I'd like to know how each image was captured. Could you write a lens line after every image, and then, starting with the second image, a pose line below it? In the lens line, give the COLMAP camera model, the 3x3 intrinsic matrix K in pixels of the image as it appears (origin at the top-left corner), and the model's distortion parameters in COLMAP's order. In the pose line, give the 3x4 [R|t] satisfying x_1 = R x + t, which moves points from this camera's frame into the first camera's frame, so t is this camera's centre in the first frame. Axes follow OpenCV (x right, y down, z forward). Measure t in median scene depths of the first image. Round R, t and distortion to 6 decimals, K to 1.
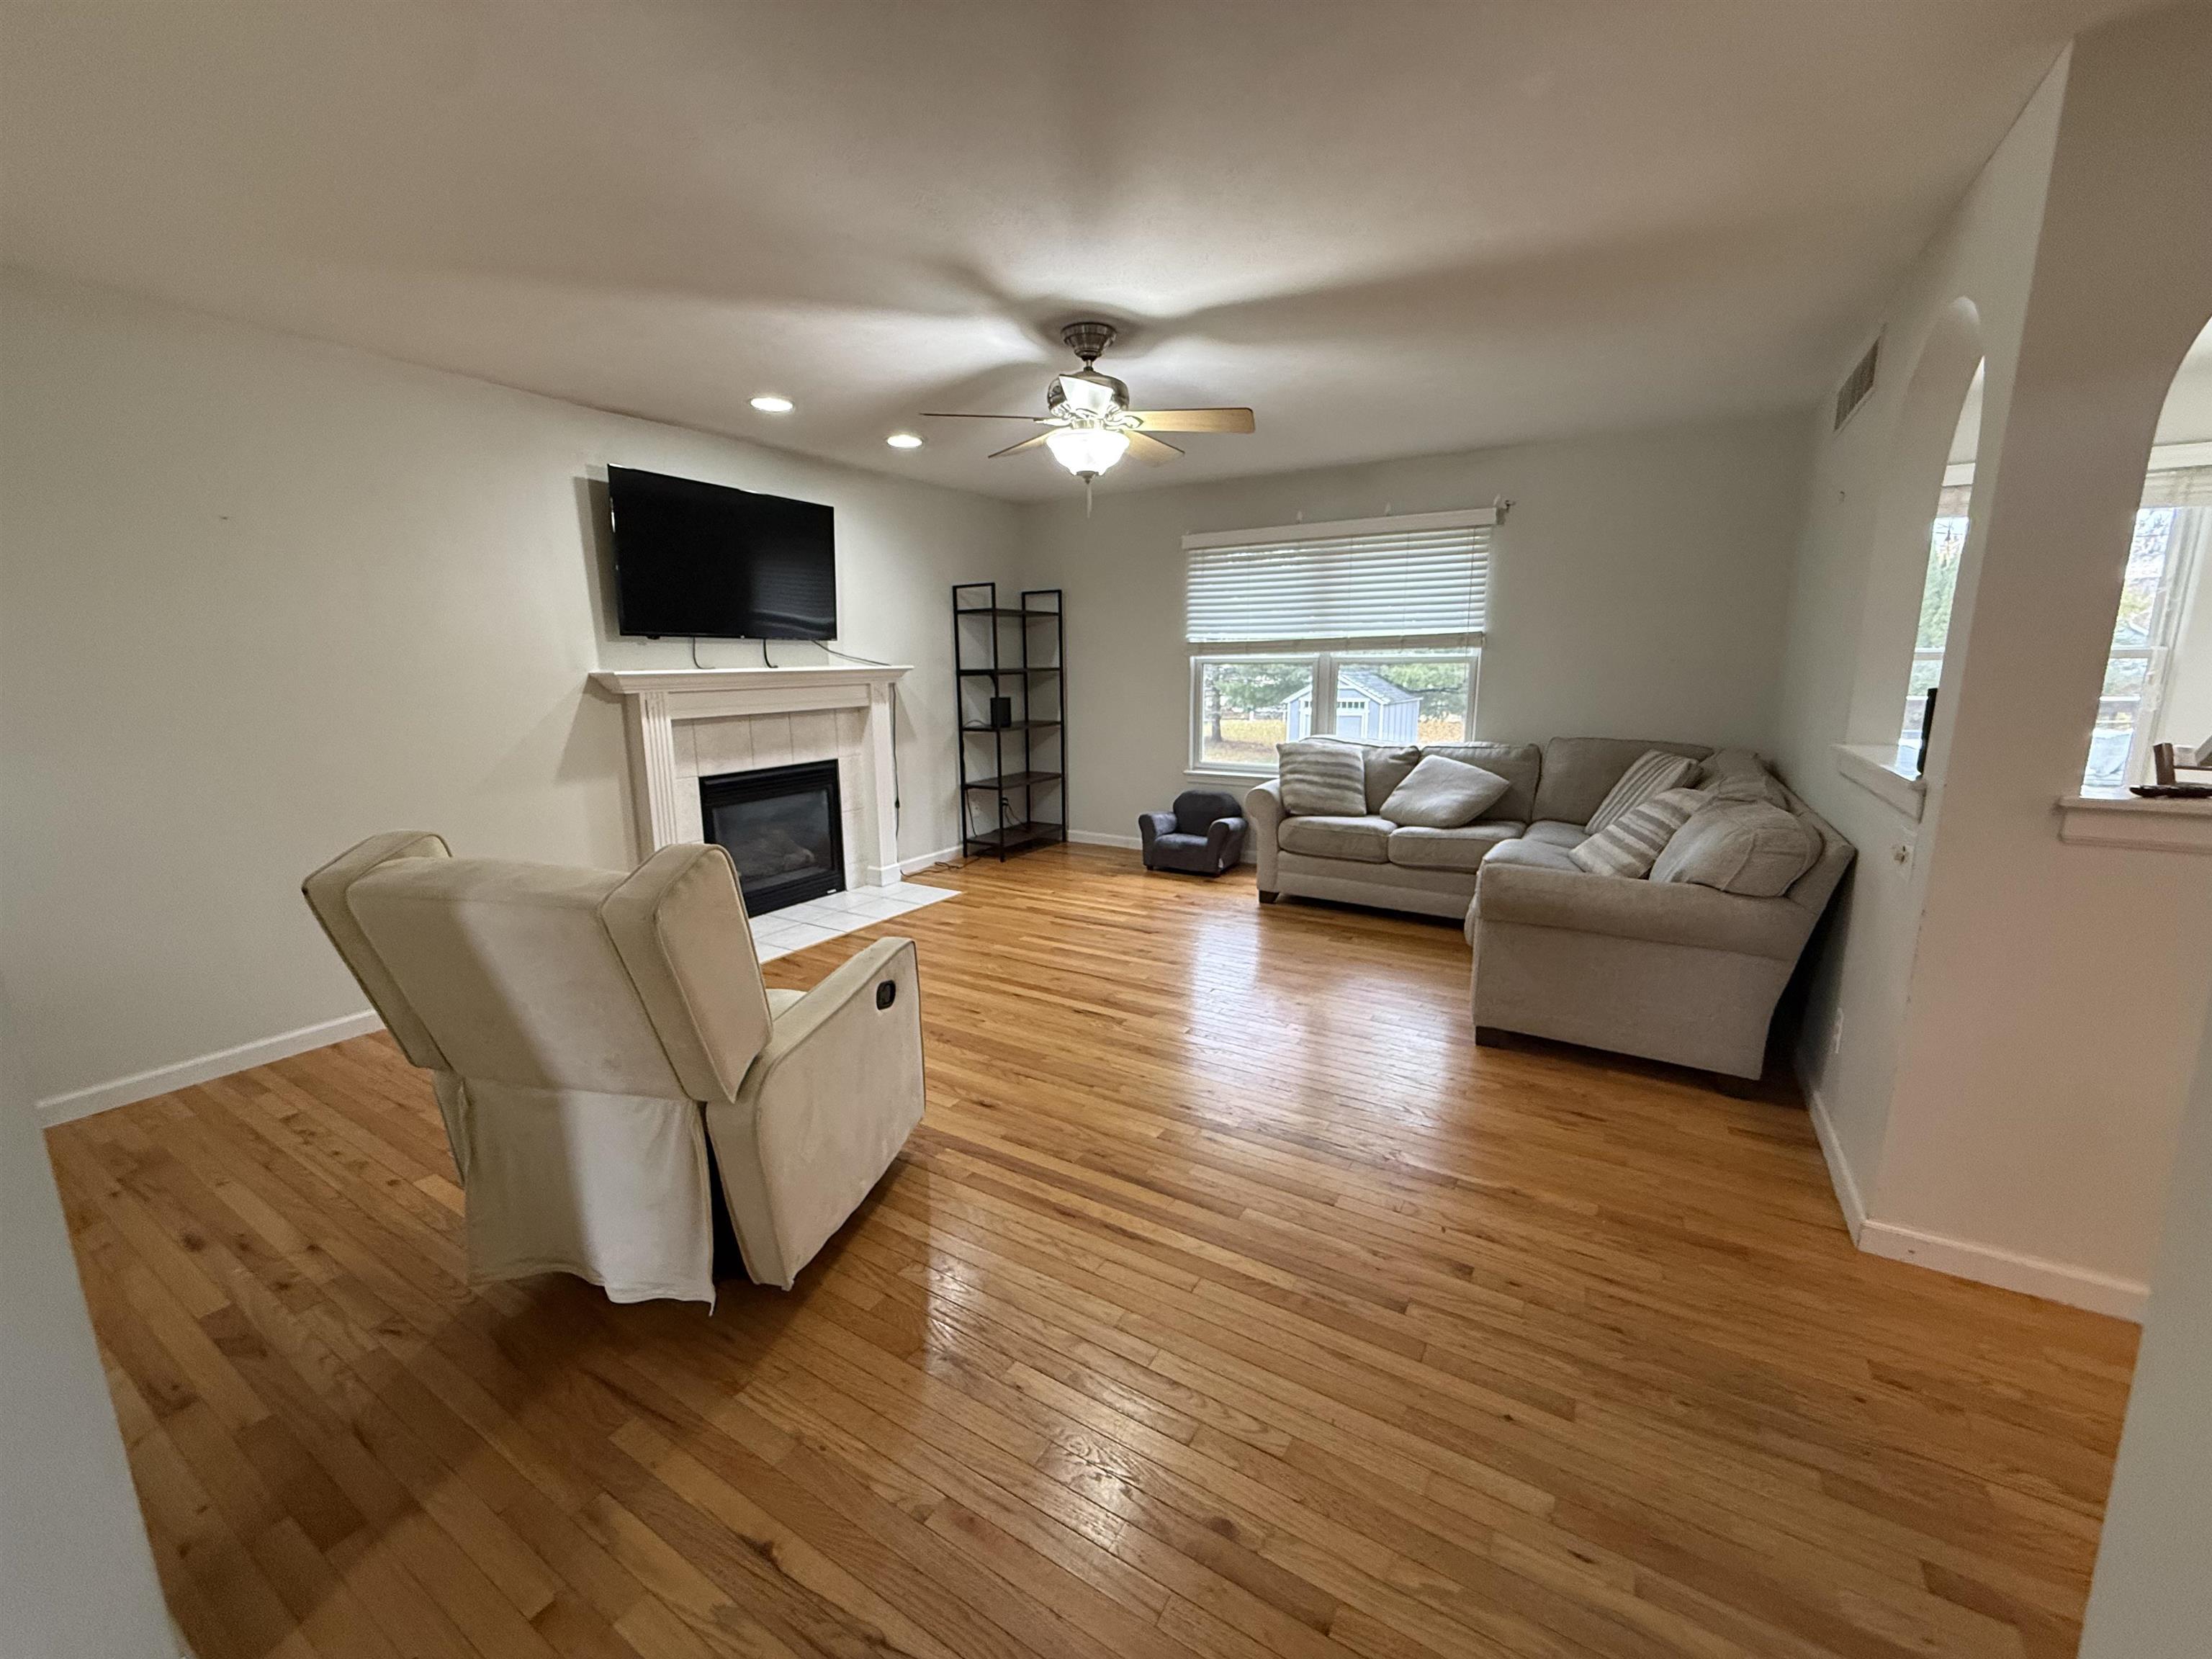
lens RADIAL K [[877.8, 0, 1099.1], [0, 877.8, 827.8], [0, 0, 1]] dist [0.001255, -0.000104]
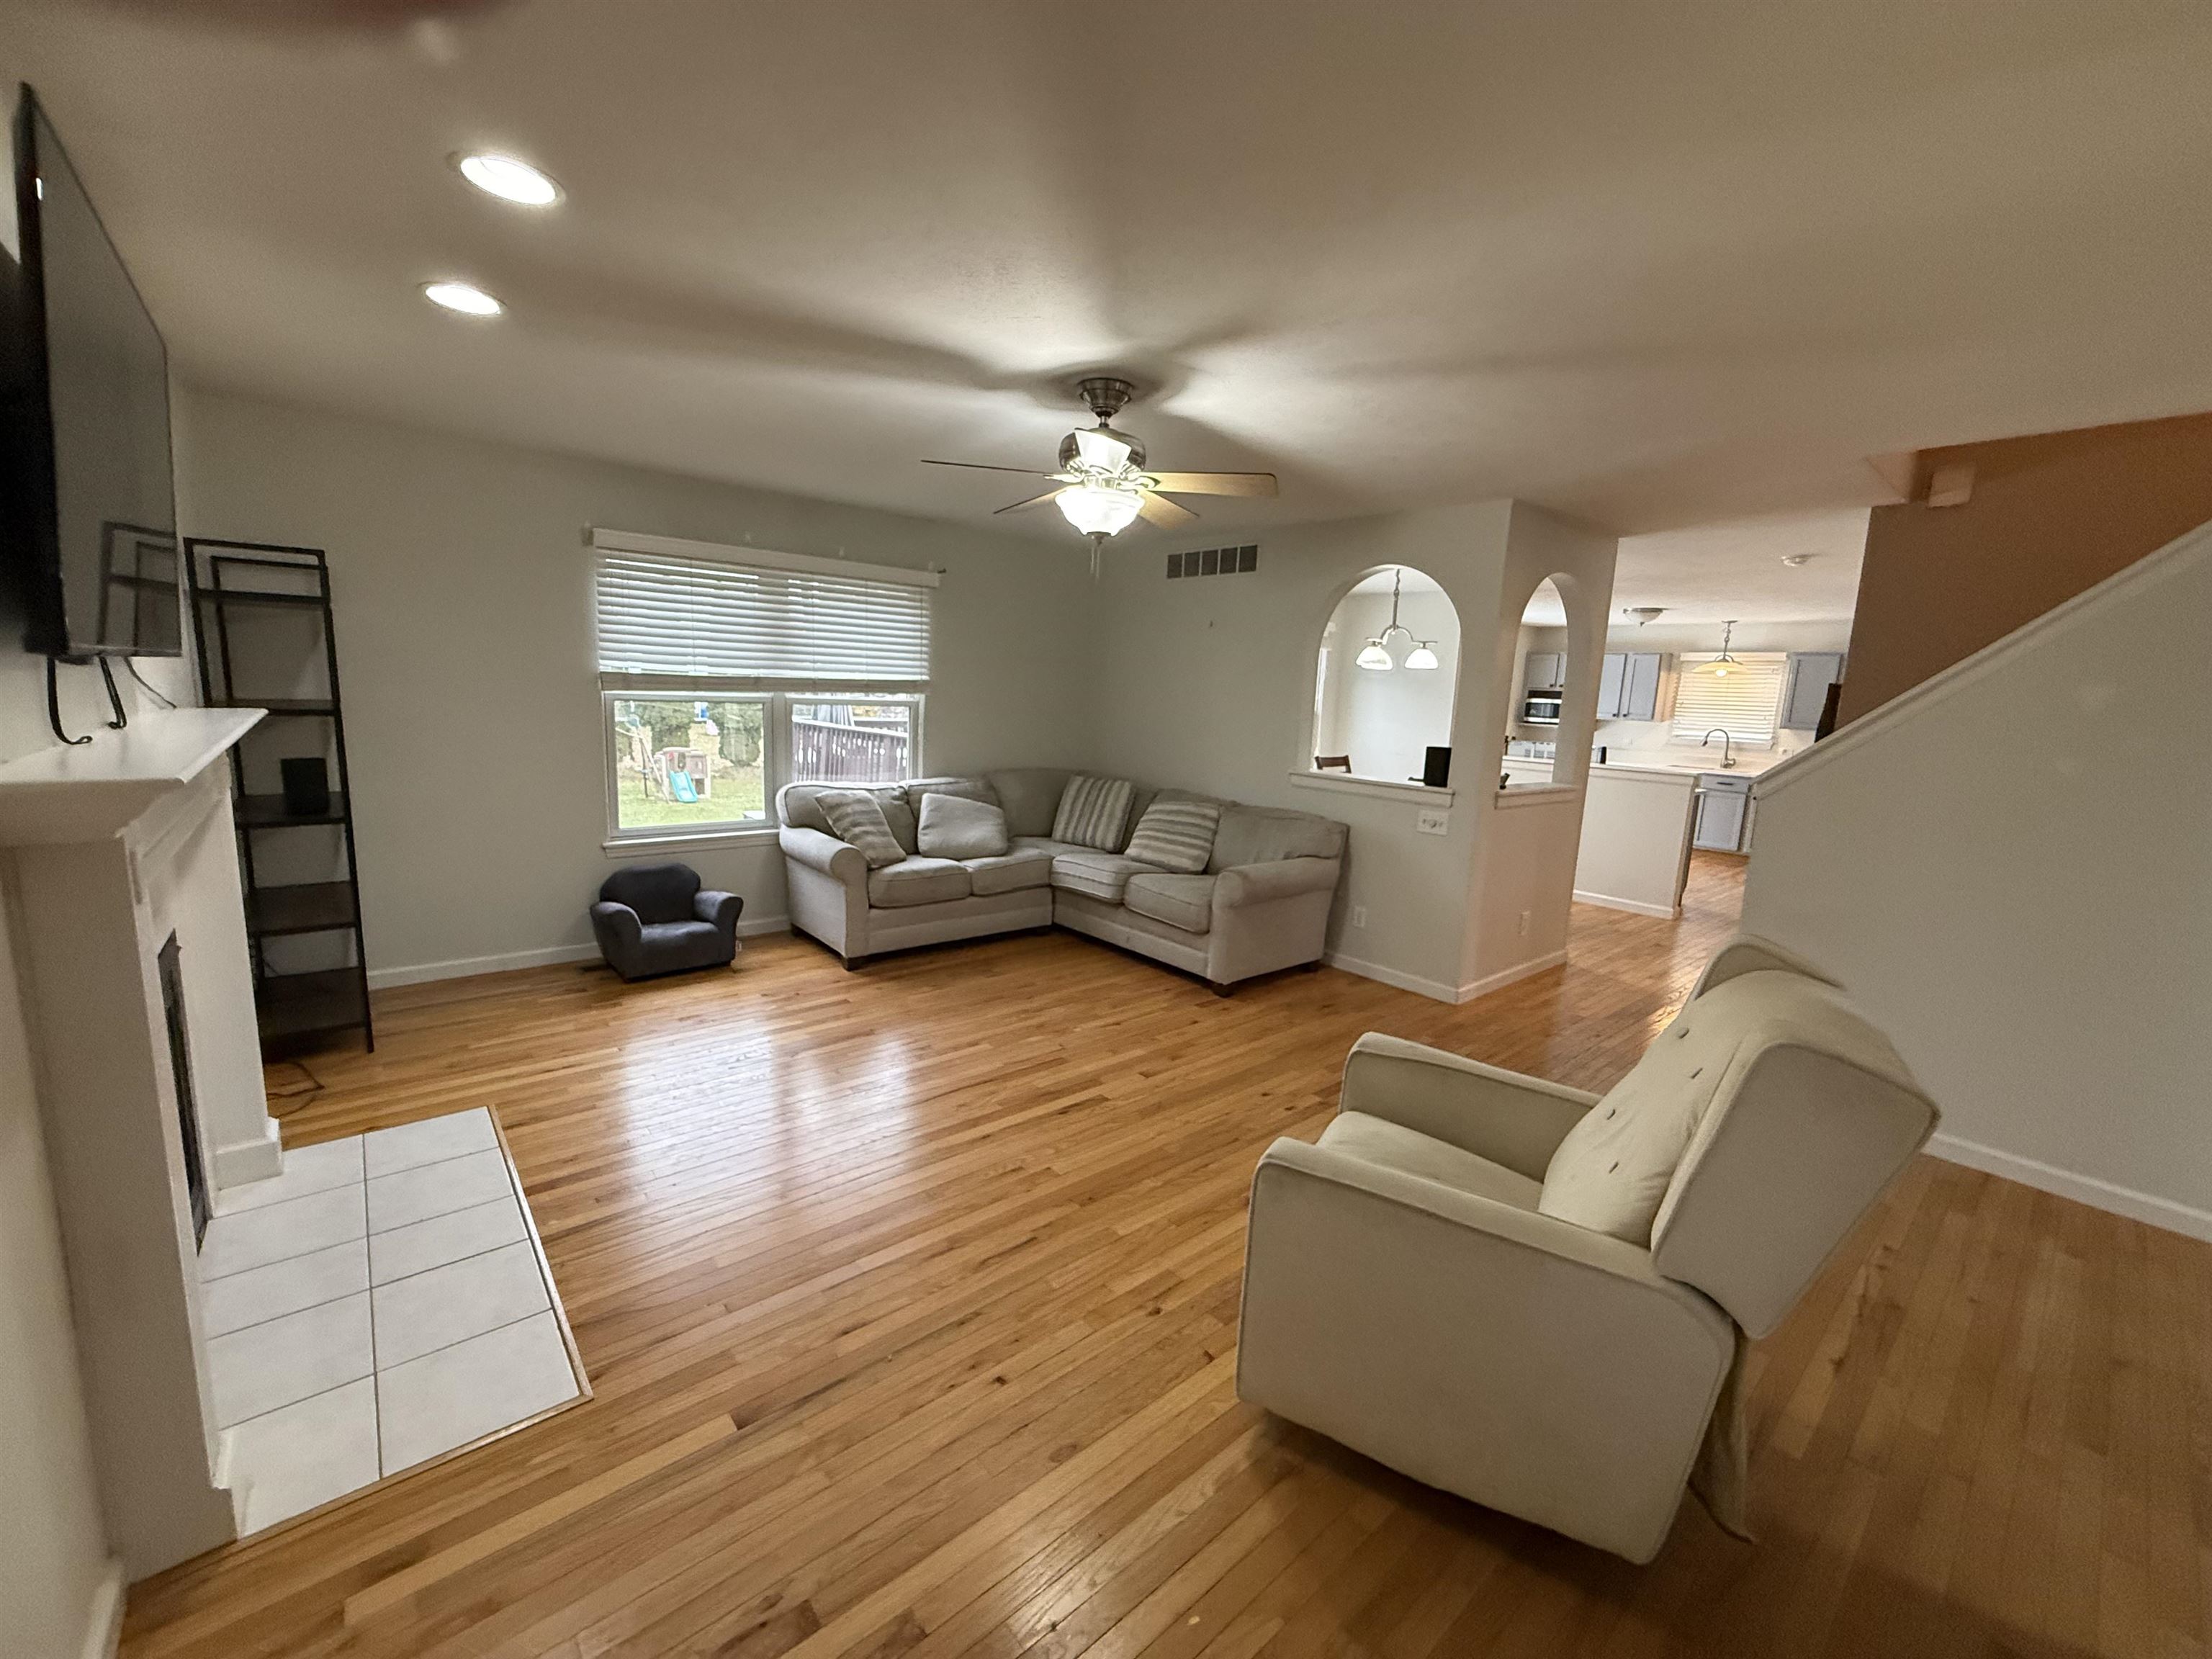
lens RADIAL K [[877.8, 0, 1099.1], [0, 877.8, 827.8], [0, 0, 1]] dist [0.001255, -0.000104]
pose [[0.309491, -0.128733, 0.942148, -0.583883], [0.132782, 0.986937, 0.091235, -0.111609], [-0.941586, 0.096864, 0.322541, 0.454059]]
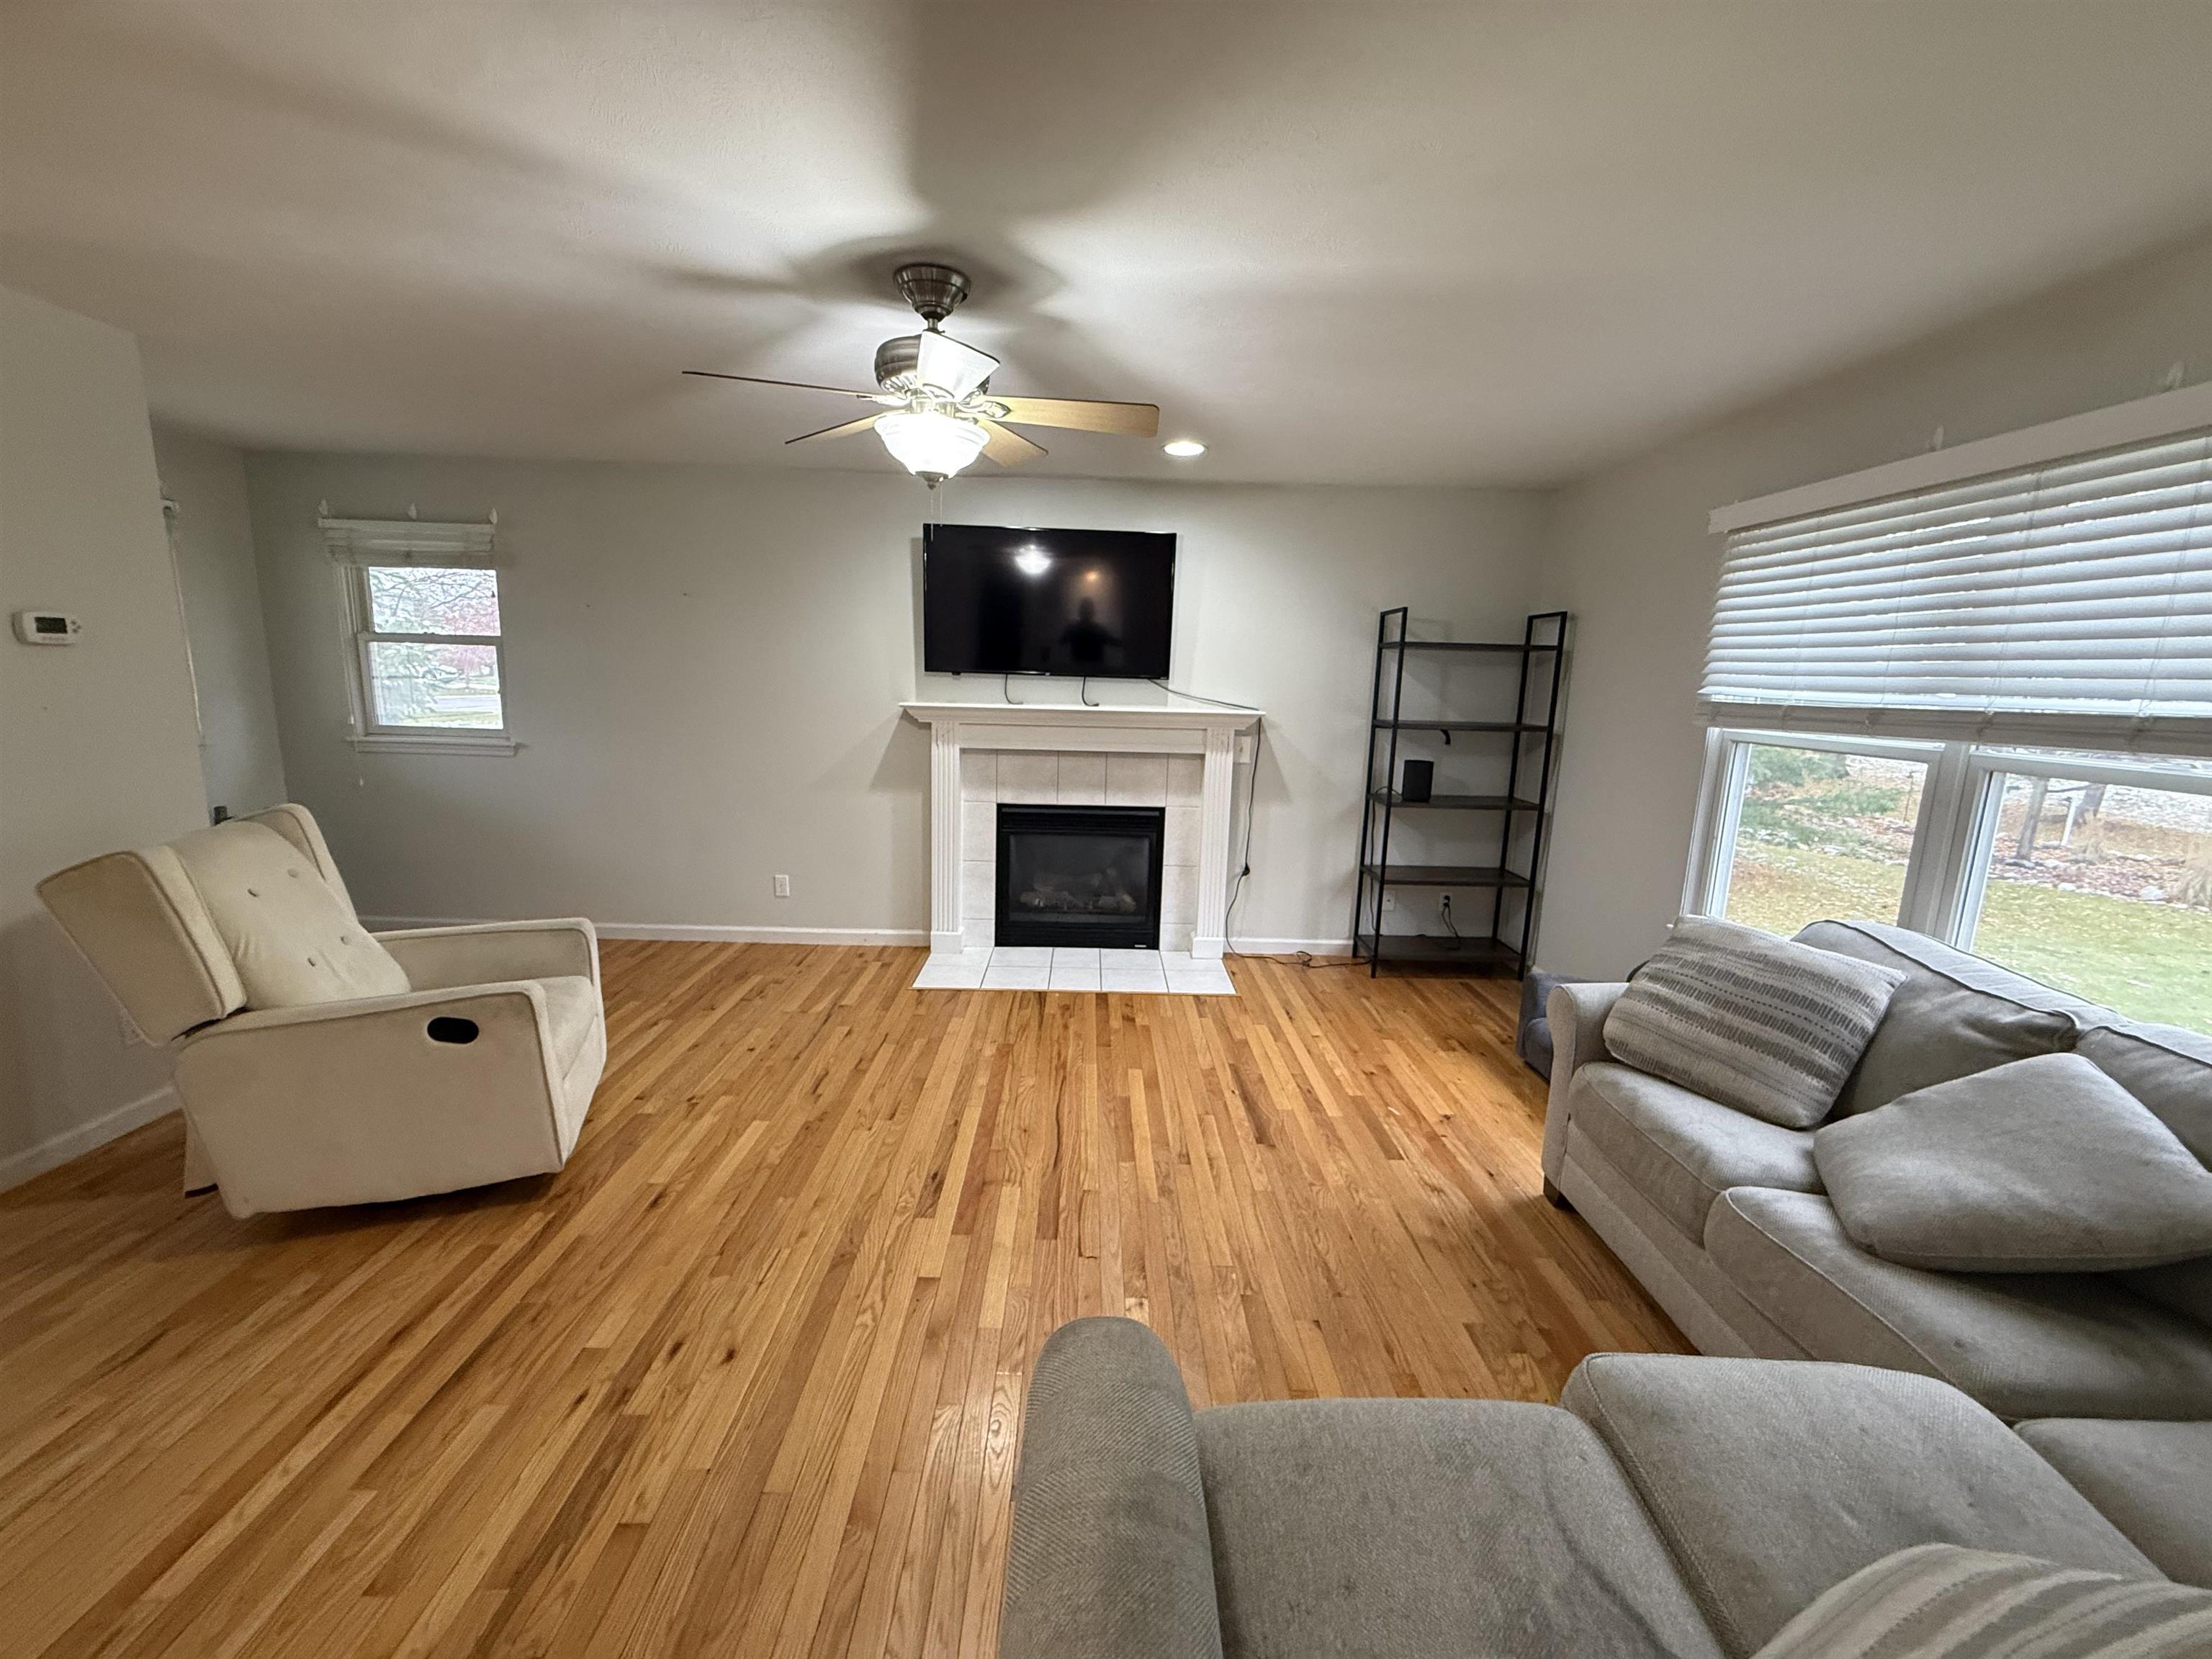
lens RADIAL K [[878.5, 0, 1099.1], [0, 878.5, 827.6], [0, 0, 1]] dist [0.000528, 0.000128]
pose [[0.532598, 0.174140, -0.828260, 0.449219], [-0.192403, 0.977894, 0.081879, -0.126234], [0.824209, 0.115751, 0.554330, 0.462492]]
